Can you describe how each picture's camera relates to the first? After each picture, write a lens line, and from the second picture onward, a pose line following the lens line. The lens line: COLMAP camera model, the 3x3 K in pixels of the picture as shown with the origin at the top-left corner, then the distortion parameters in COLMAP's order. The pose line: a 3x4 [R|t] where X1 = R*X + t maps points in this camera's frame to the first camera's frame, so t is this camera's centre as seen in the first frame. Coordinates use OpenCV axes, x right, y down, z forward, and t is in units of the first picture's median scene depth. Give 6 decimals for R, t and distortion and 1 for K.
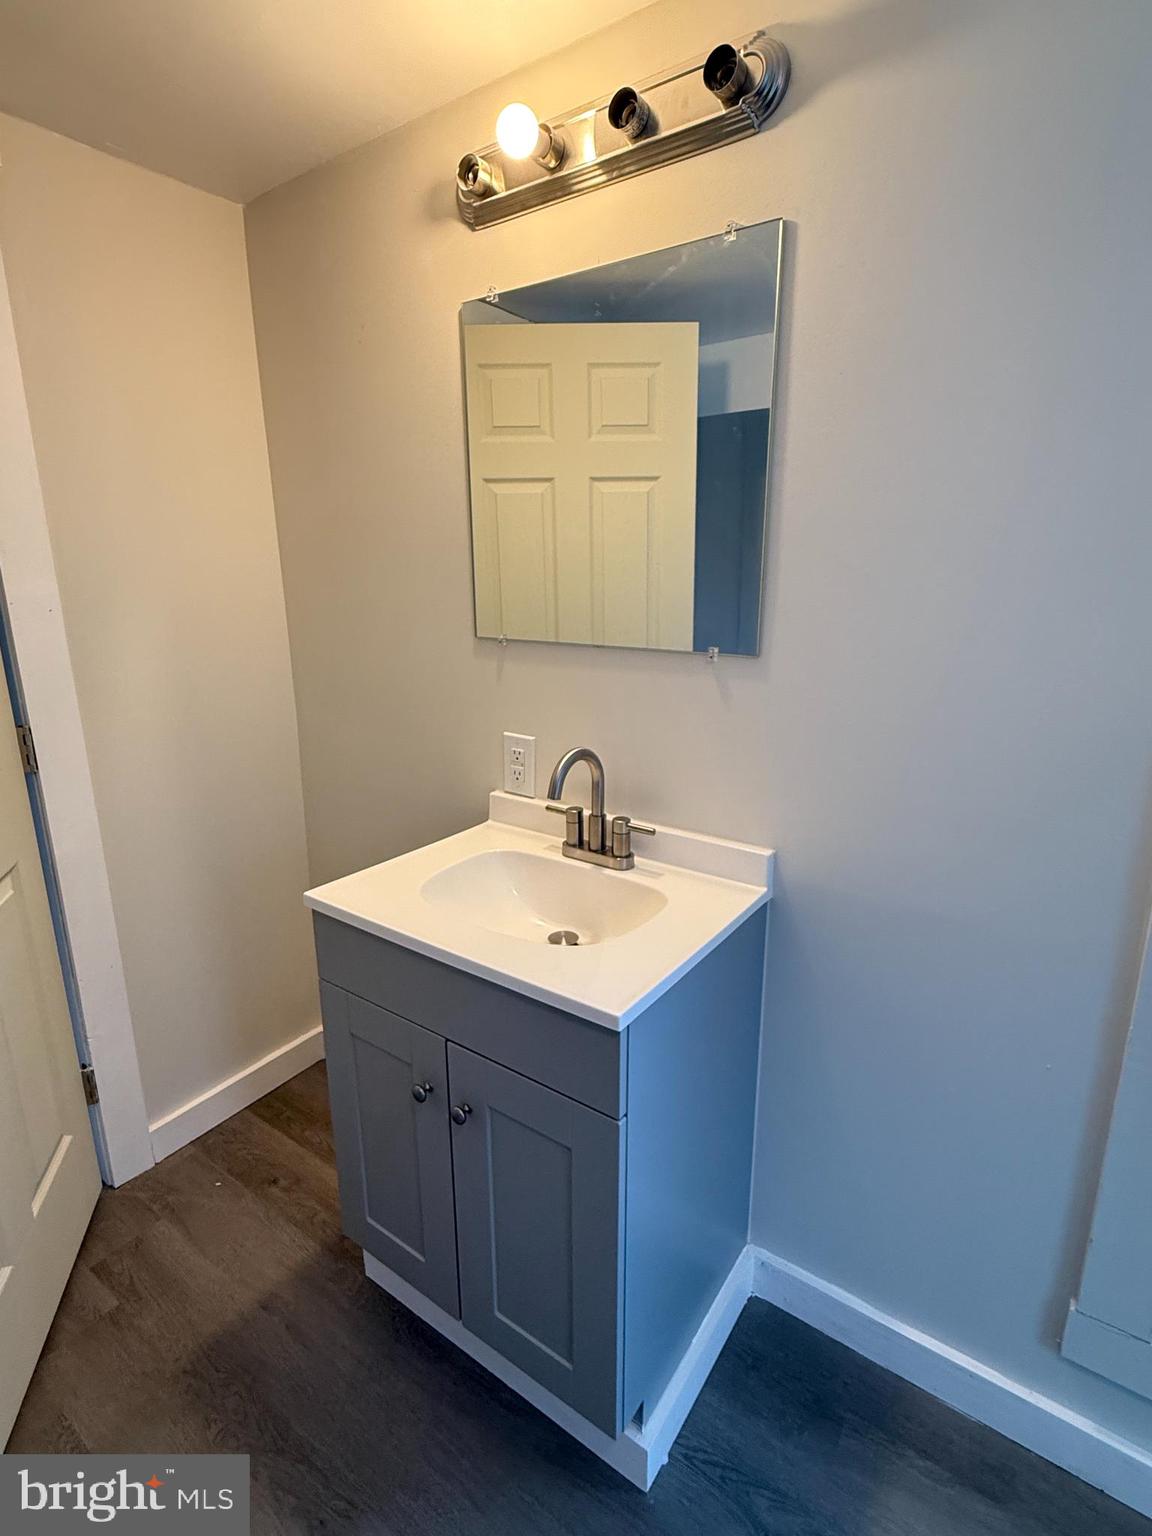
lens RADIAL K [[790.5, 0, 569.7], [0, 790.5, 757.3], [0, 0, 1]] dist [0.014938, 0.000564]
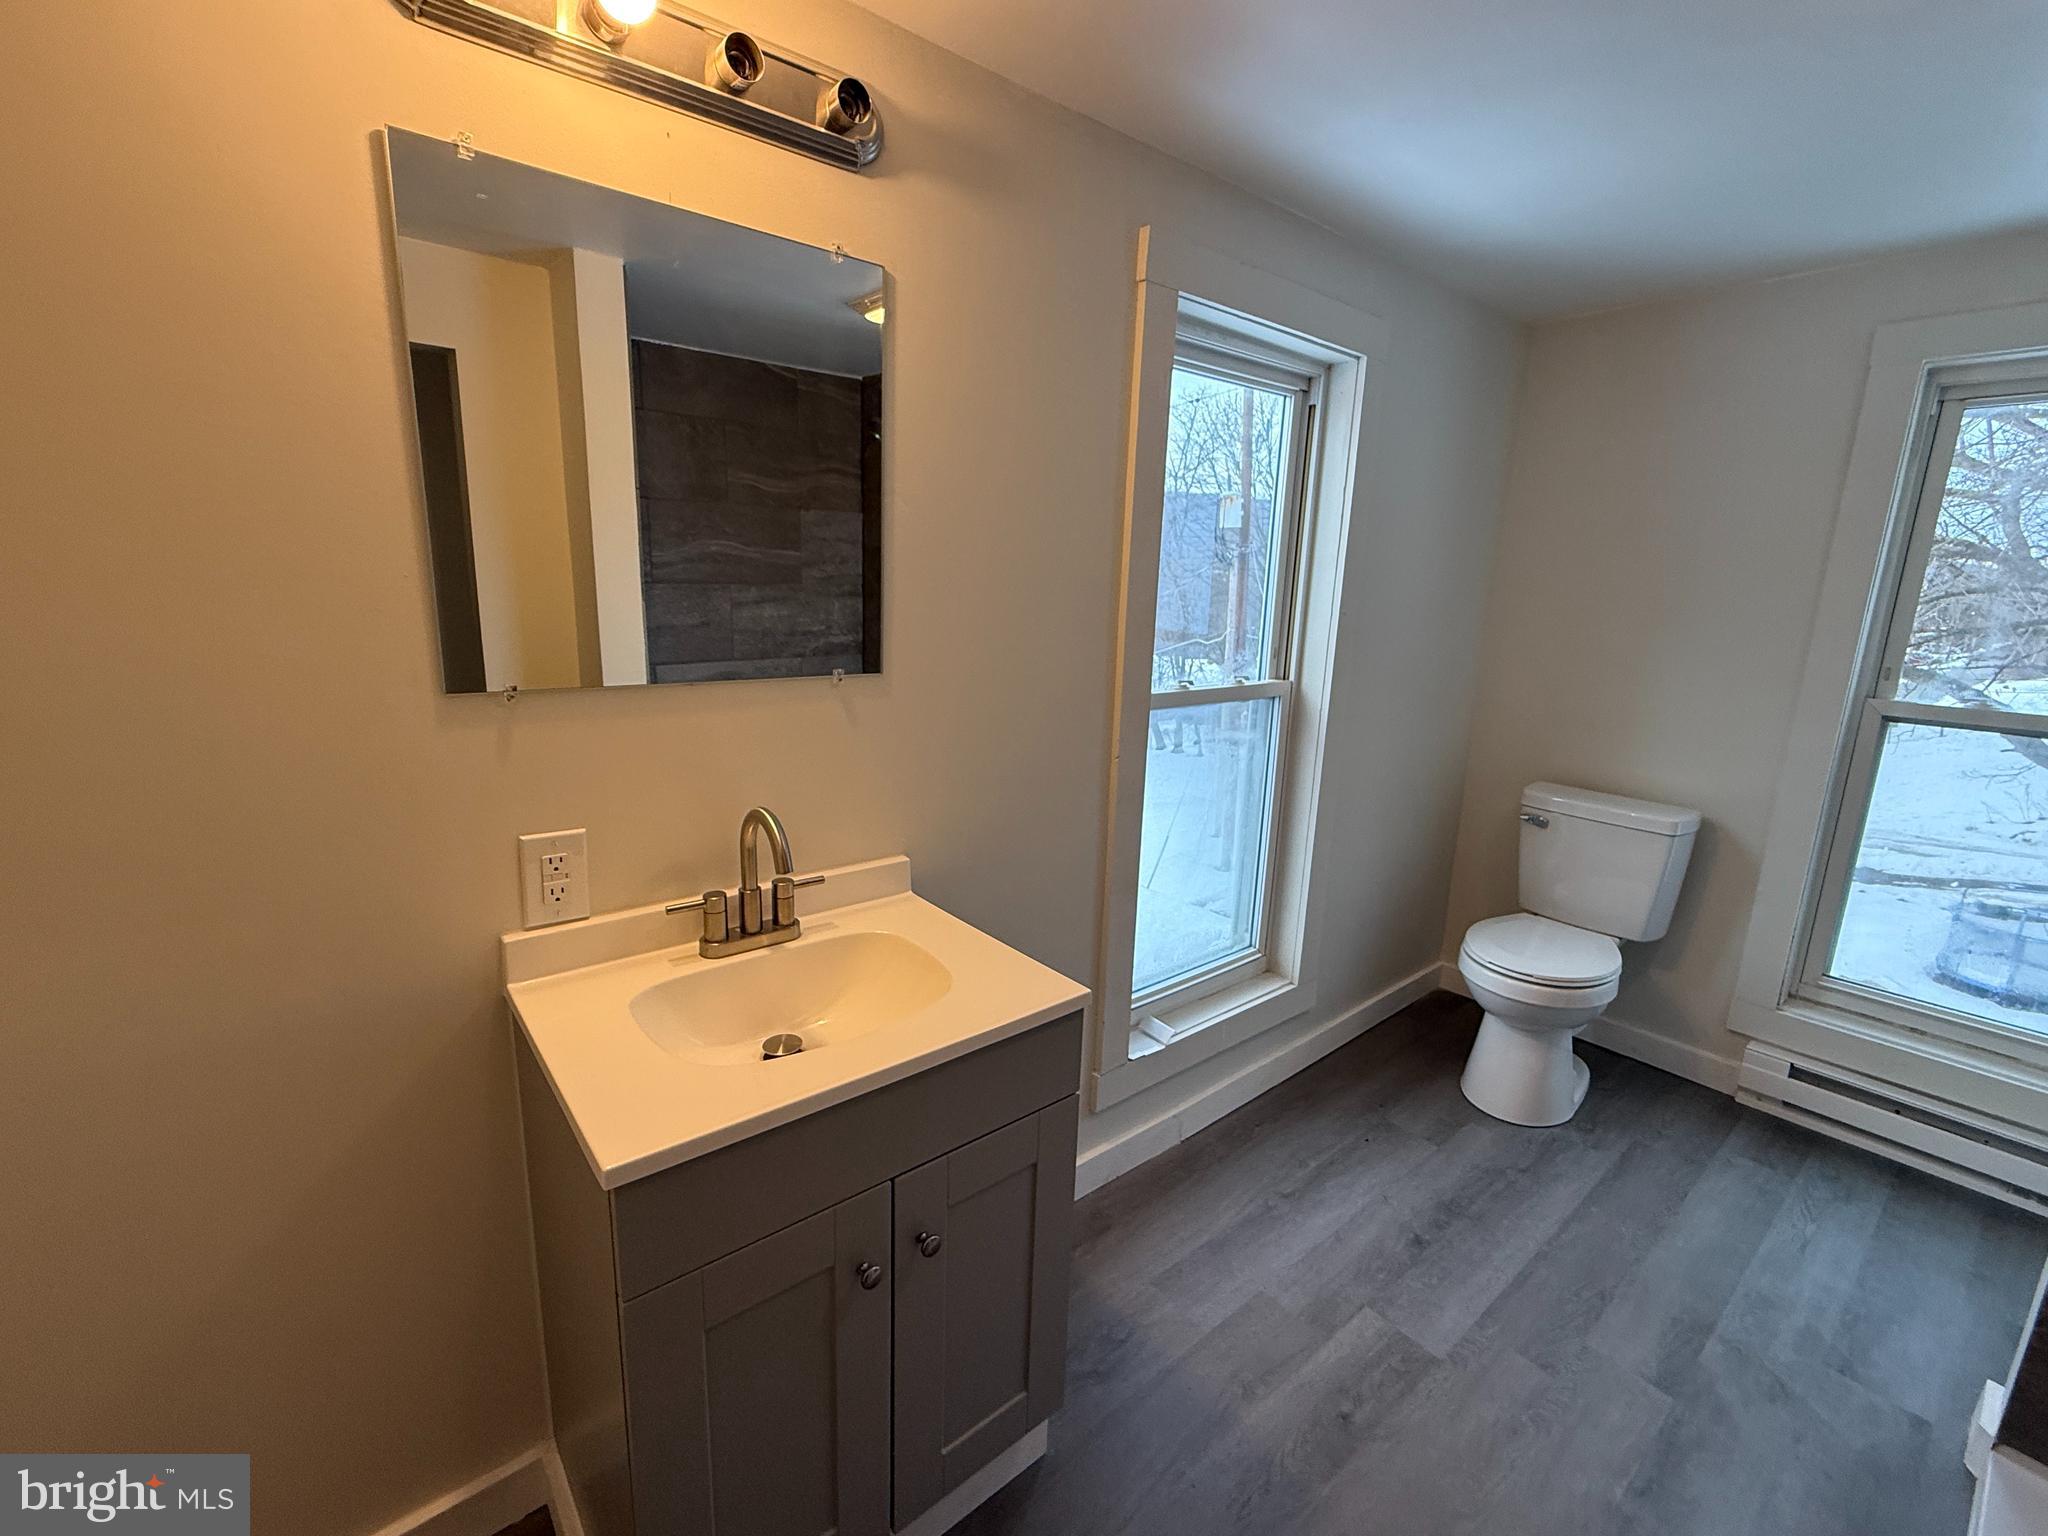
lens RADIAL K [[889.5, 0, 1018.2], [0, 889.5, 751.2], [0, 0, 1]] dist [0.002345, -0.001675]
pose [[0.251506, -0.174434, 0.952007, -0.731637], [0.202439, 0.971349, 0.124496, -0.119983], [-0.946448, 0.161412, 0.279612, 0.464783]]
